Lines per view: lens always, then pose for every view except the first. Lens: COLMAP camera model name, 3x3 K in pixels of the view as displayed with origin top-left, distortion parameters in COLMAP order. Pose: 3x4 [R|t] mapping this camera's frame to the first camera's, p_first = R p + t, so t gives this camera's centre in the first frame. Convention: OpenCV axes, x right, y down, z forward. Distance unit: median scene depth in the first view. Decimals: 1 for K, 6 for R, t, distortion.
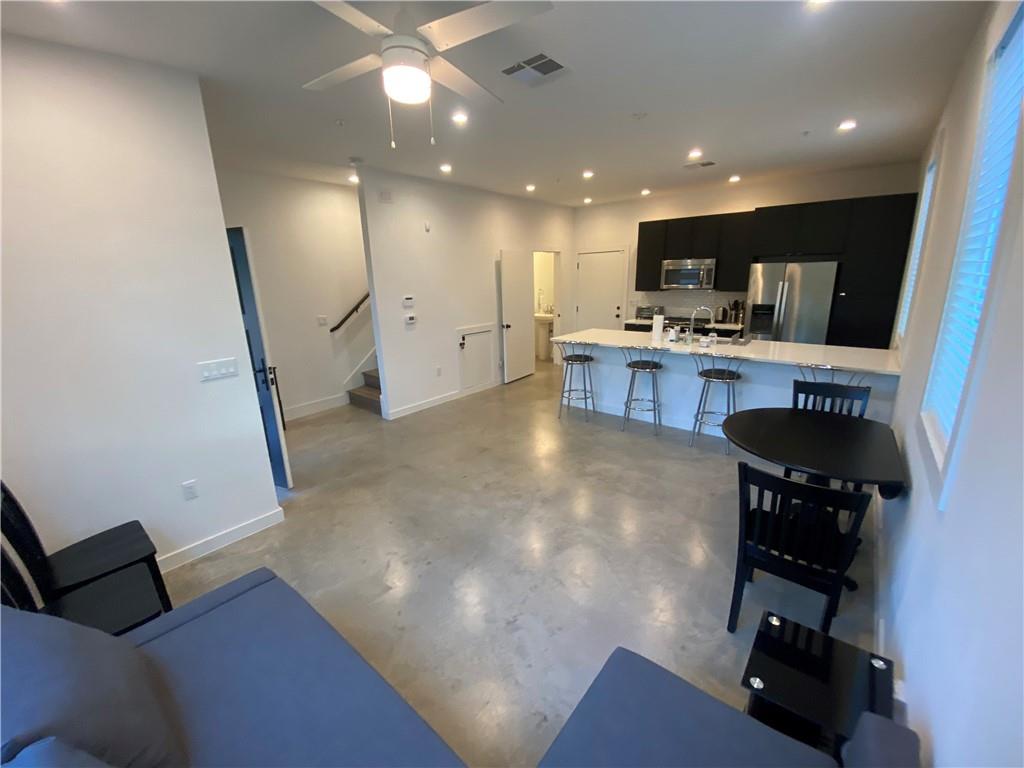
lens RADIAL K [[419.4, 0, 511.4], [0, 419.4, 385.7], [0, 0, 1]] dist [0.000792, -0.003616]
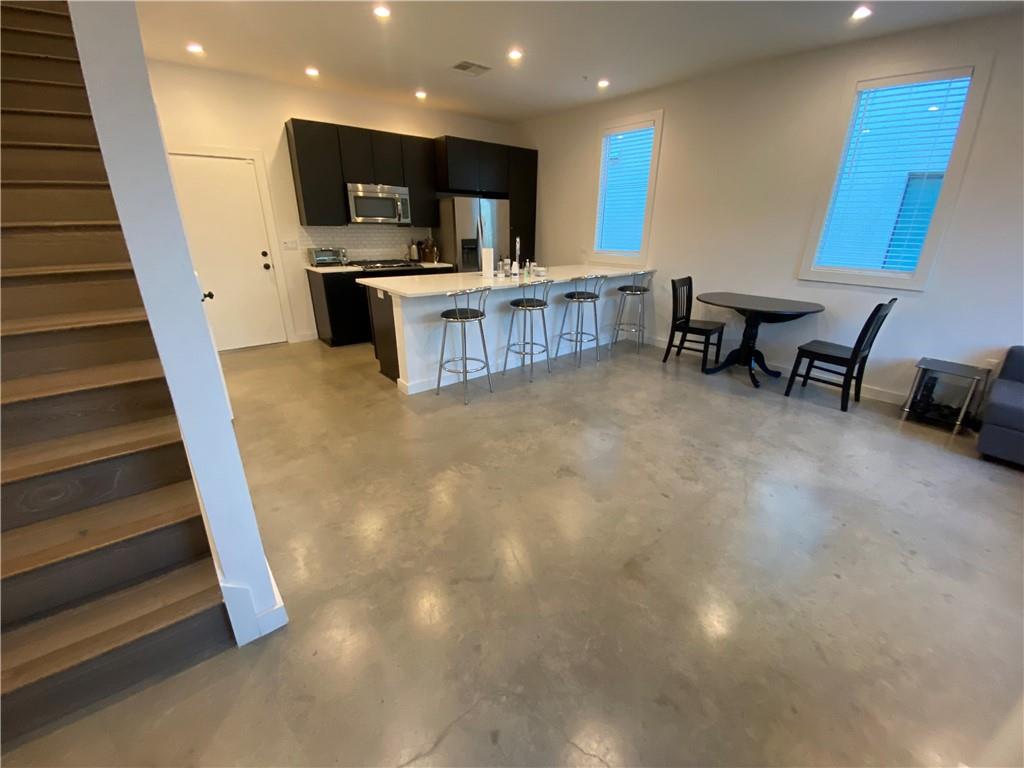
lens RADIAL K [[419.4, 0, 514.3], [0, 419.4, 379.7], [0, 0, 1]] dist [0.000792, -0.003616]
pose [[0.160668, -0.317860, 0.934425, -0.433568], [0.237588, 0.931342, 0.275959, -0.113947], [-0.957986, 0.177671, 0.225157, 0.649293]]
